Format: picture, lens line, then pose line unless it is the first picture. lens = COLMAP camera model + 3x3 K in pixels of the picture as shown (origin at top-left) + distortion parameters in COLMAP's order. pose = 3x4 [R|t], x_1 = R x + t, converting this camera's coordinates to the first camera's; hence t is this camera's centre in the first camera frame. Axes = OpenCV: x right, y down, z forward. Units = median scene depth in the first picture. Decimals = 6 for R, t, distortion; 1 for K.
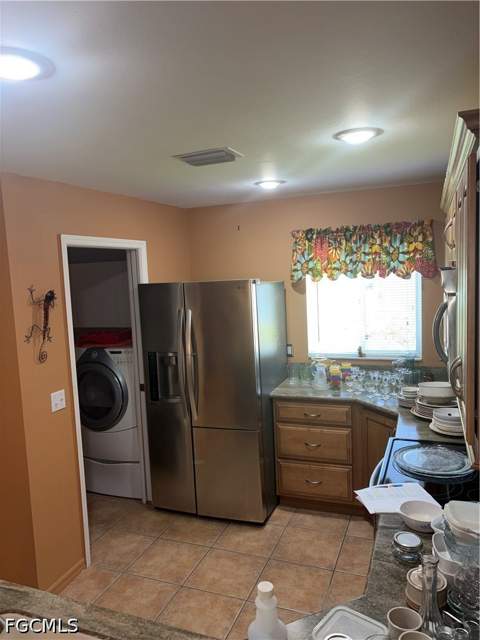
lens RADIAL K [[478.0, 0, 237.9], [0, 478.0, 317.1], [0, 0, 1]] dist [0.049117, -0.037947]
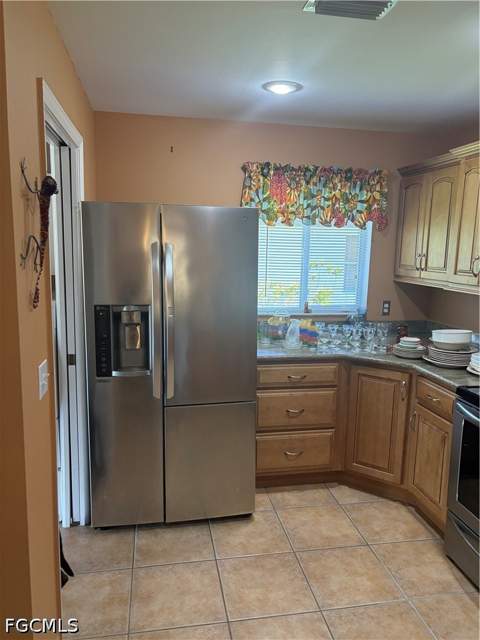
lens RADIAL K [[478.0, 0, 237.9], [0, 478.0, 317.1], [0, 0, 1]] dist [0.049117, -0.037947]
pose [[0.845470, -0.011290, 0.533904, -0.368789], [-0.011520, 0.999158, 0.039371, 0.059710], [-0.533899, -0.039437, 0.844628, 0.312283]]
